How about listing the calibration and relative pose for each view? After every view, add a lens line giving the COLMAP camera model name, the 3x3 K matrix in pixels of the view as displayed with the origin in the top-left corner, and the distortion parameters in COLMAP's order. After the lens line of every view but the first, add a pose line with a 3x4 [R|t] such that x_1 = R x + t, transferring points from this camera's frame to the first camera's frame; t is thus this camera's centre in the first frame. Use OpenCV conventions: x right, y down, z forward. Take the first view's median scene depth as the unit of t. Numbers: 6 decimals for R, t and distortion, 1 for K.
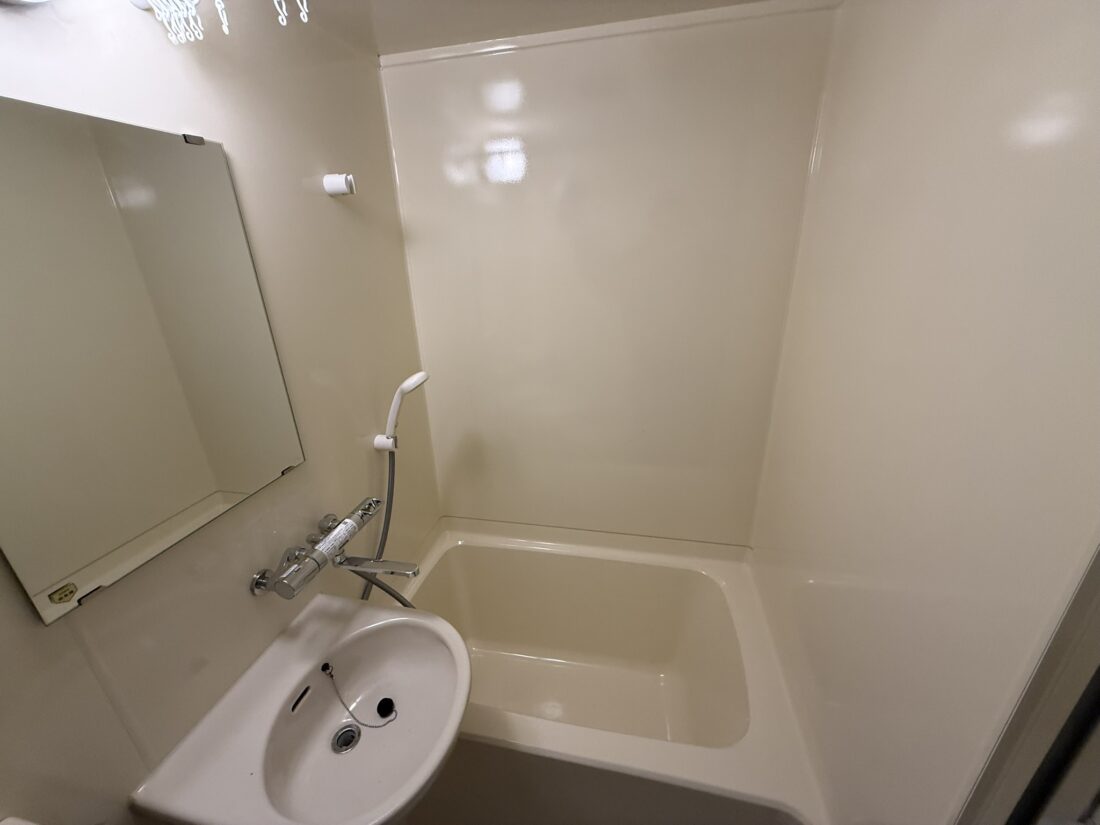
lens RADIAL K [[439.7, 0, 546.6], [0, 439.7, 412.8], [0, 0, 1]] dist [-0.000982, 0.000172]
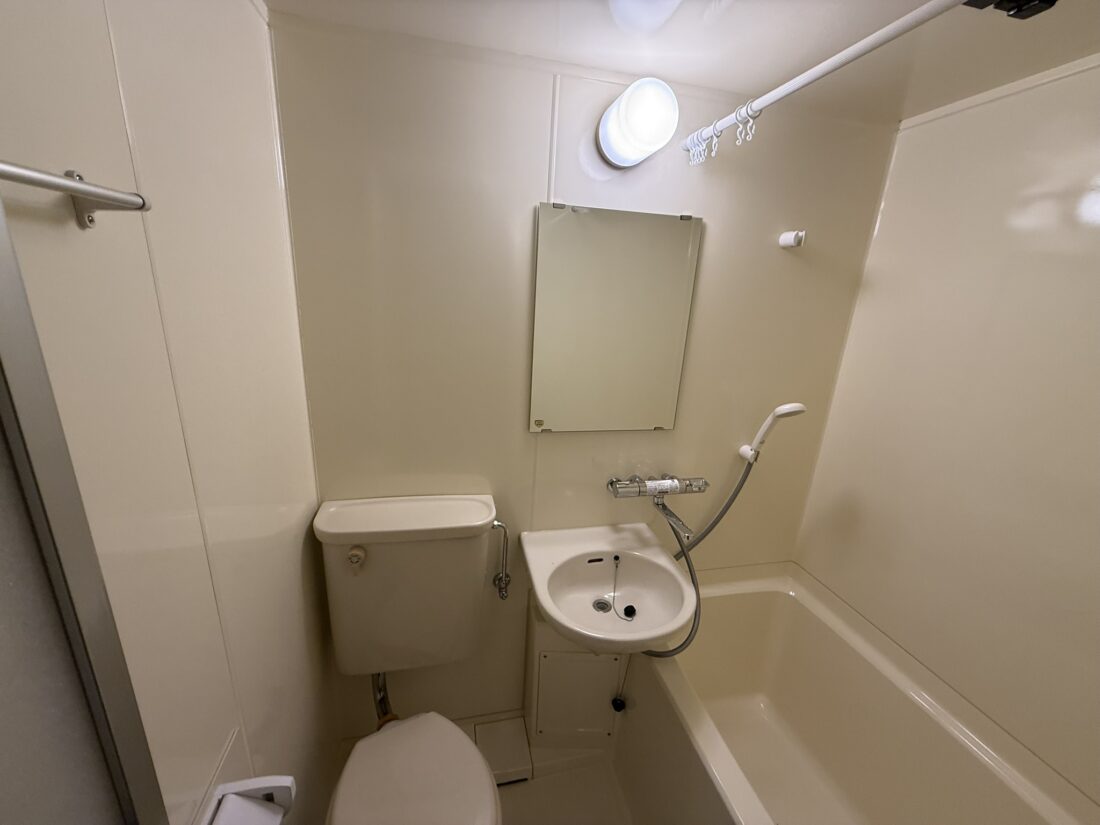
lens RADIAL K [[458.6, 0, 551.1], [0, 458.6, 419.5], [0, 0, 1]] dist [-0.000910, 0.000119]
pose [[0.424923, 0.322459, -0.845849, 0.502794], [-0.392280, 0.907702, 0.148972, 0.015520], [0.815816, 0.268509, 0.512198, -0.079902]]
